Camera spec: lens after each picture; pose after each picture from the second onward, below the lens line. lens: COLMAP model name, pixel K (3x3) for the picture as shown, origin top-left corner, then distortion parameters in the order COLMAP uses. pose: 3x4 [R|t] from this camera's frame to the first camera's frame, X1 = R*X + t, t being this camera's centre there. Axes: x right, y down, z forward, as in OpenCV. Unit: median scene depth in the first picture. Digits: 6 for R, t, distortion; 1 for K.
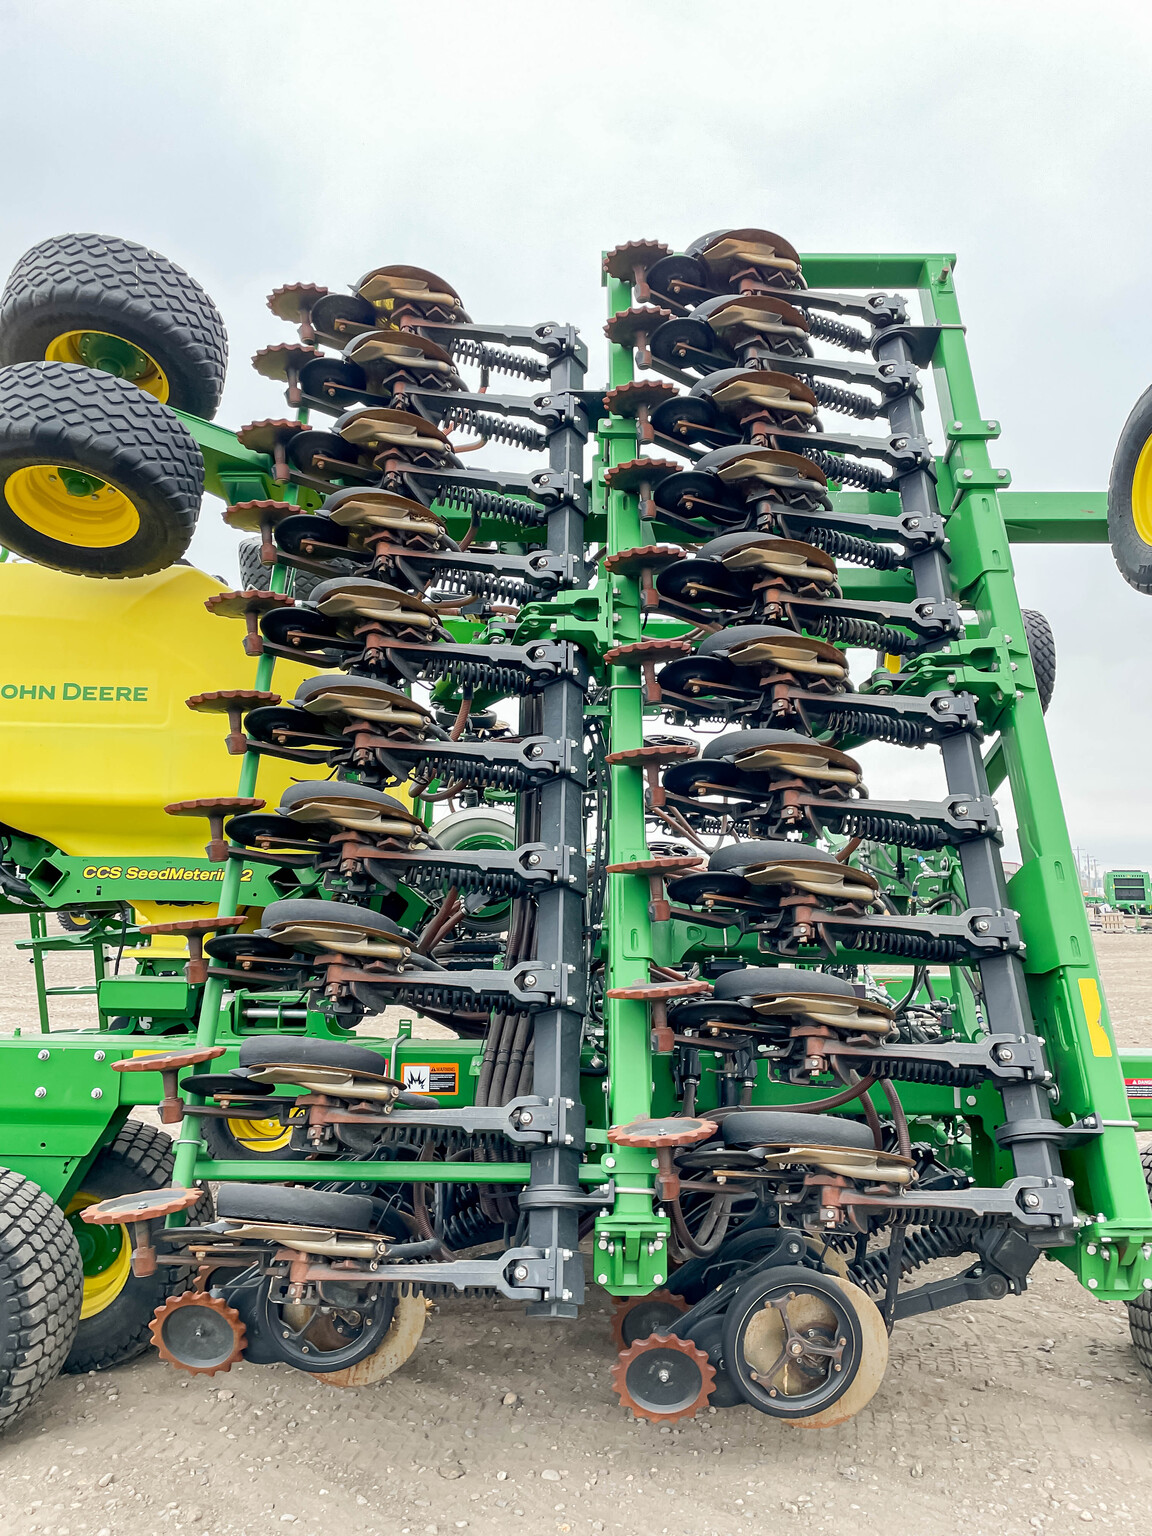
lens RADIAL K [[1148.5, 0, 591.1], [0, 1148.5, 767.4], [0, 0, 1]] dist [0.094056, -0.121102]
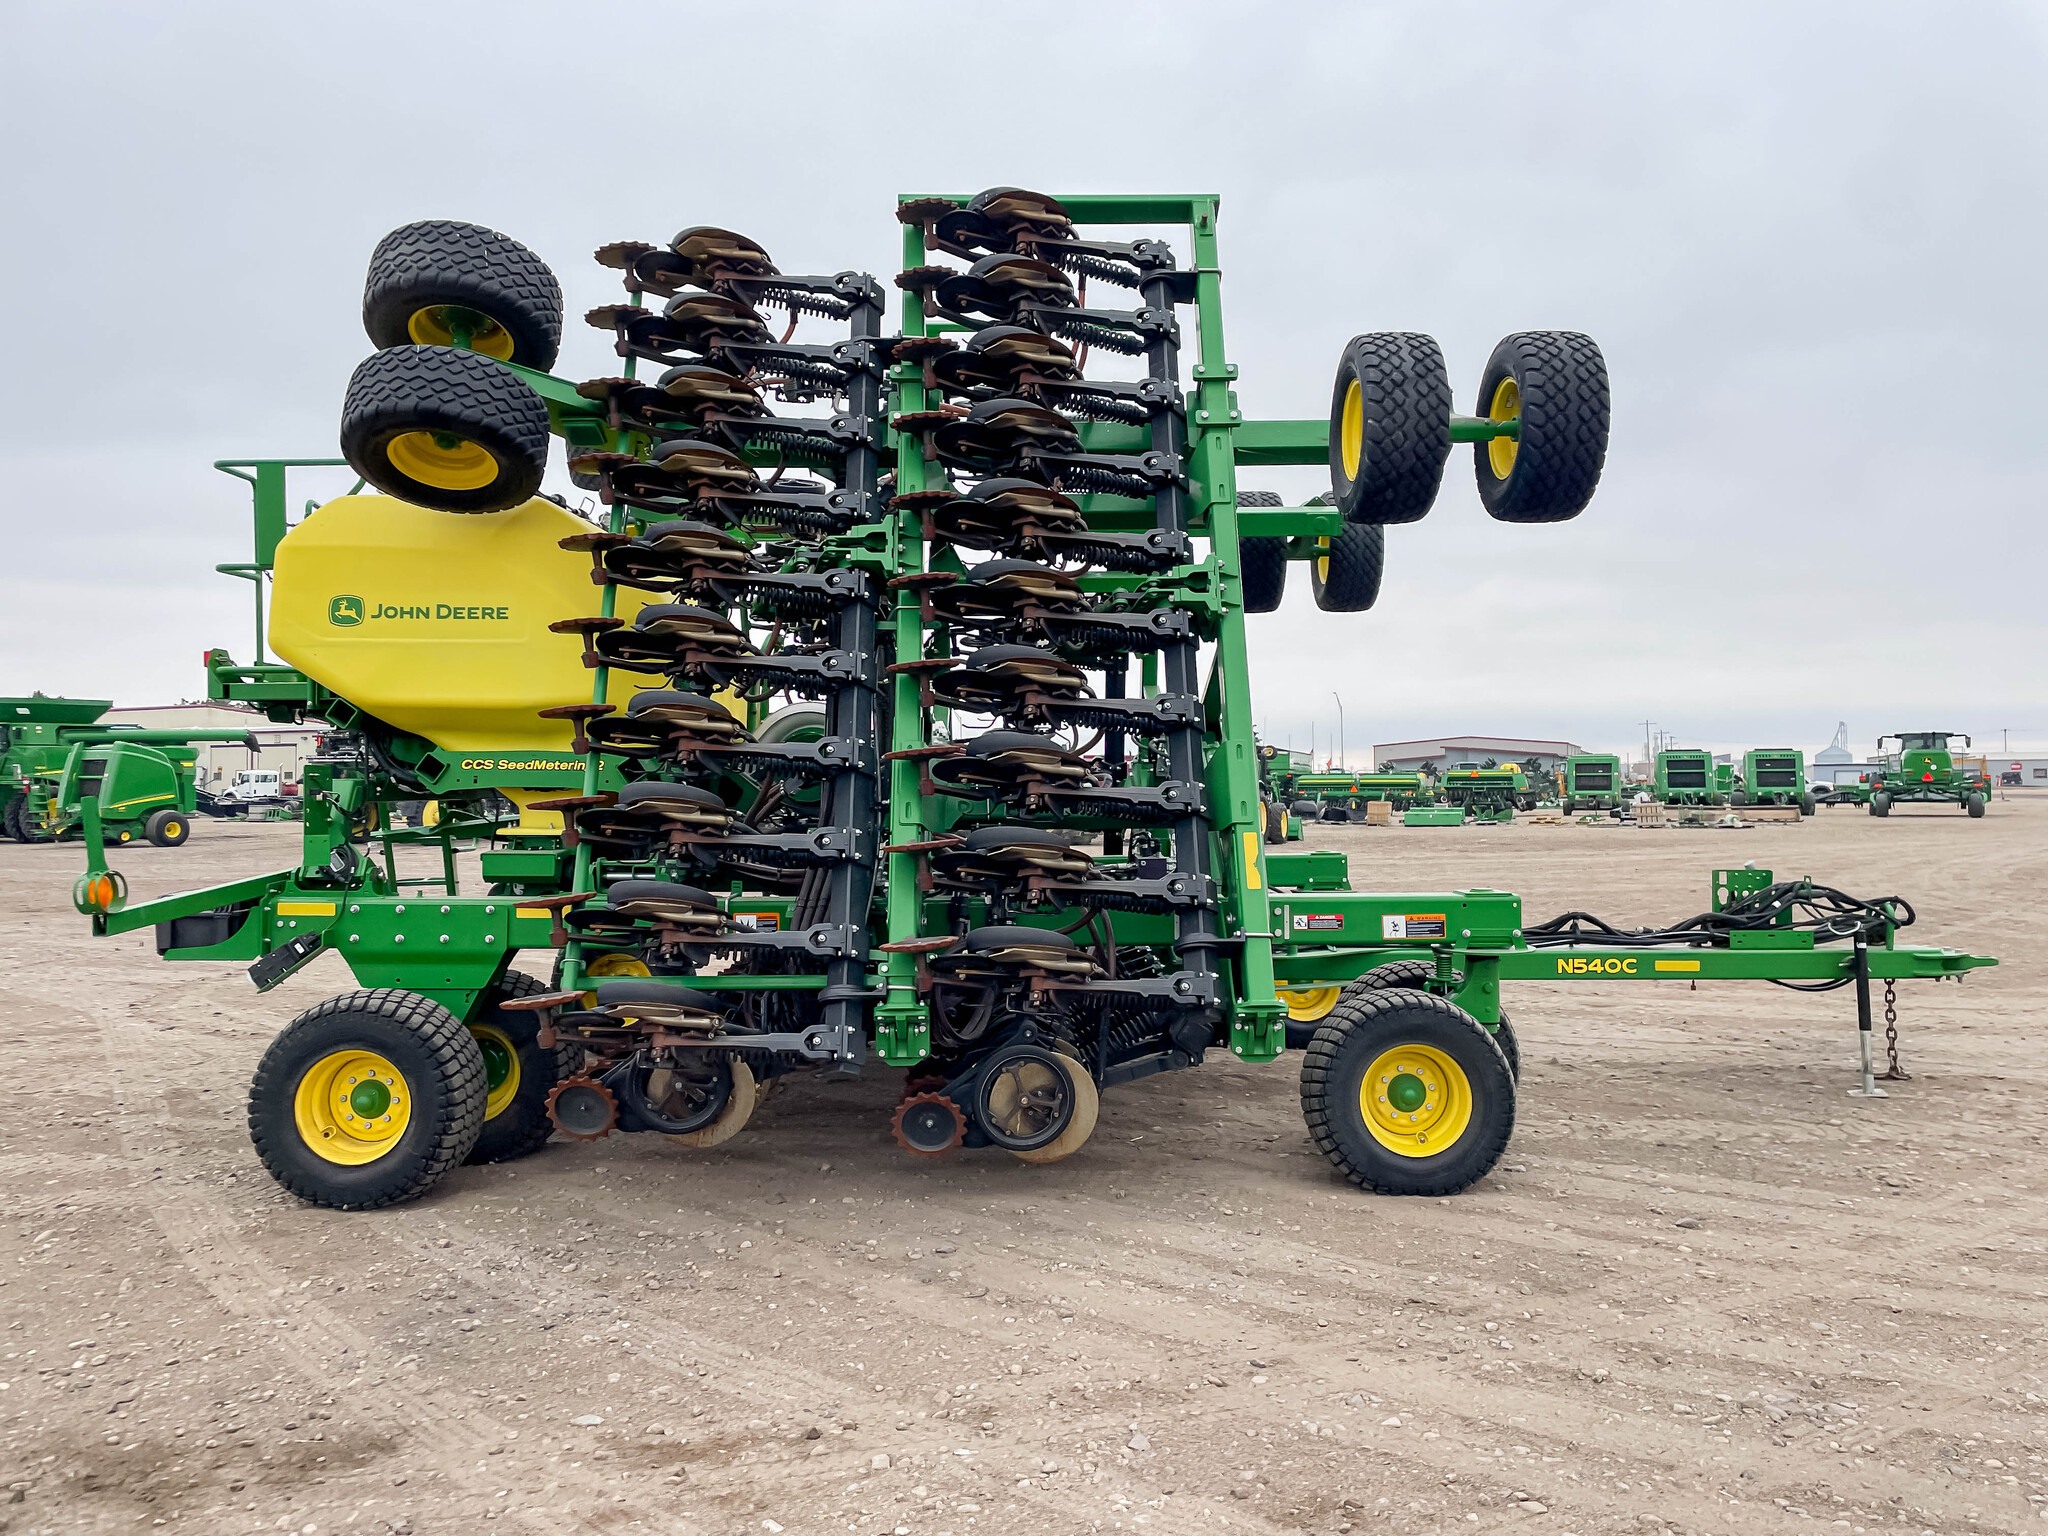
lens RADIAL K [[1531.0, 0, 1037.6], [0, 1531.0, 765.1], [0, 0, 1]] dist [0.095726, -0.122509]
pose [[0.999806, -0.014339, 0.013494, 0.145264], [0.013044, 0.995713, 0.091567, -0.051418], [-0.014749, -0.091373, 0.995707, -0.646069]]
